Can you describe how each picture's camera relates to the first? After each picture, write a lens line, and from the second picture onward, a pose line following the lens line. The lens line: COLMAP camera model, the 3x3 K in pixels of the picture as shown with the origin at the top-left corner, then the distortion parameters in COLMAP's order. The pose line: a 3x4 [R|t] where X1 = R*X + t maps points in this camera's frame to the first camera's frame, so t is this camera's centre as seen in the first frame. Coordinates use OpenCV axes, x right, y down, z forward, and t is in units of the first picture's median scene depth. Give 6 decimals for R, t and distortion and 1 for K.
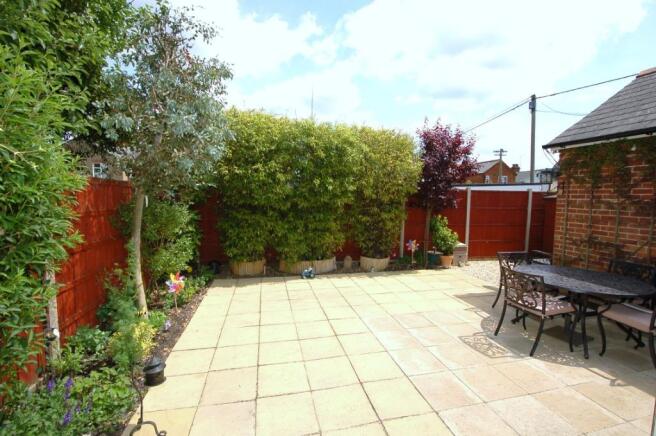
lens RADIAL K [[290.3, 0, 329.7], [0, 290.3, 218.1], [0, 0, 1]] dist [0.025510, -0.028931]
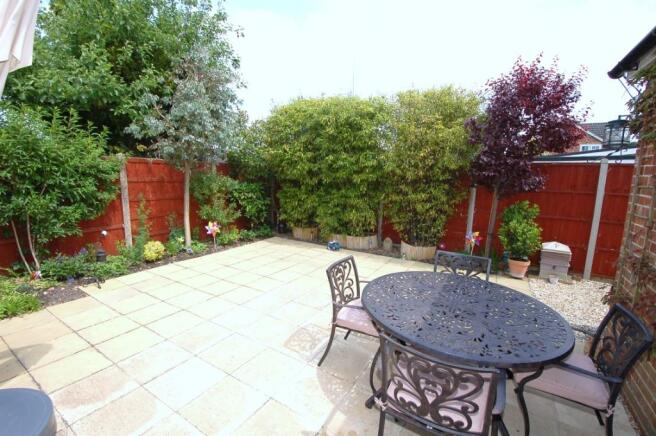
lens RADIAL K [[290.3, 0, 329.7], [0, 290.3, 218.1], [0, 0, 1]] dist [0.025510, -0.028931]
pose [[0.705015, 0.109386, -0.700706, 0.877517], [-0.061948, 0.993755, 0.092804, -0.009783], [0.706482, -0.022021, 0.707389, 0.321562]]
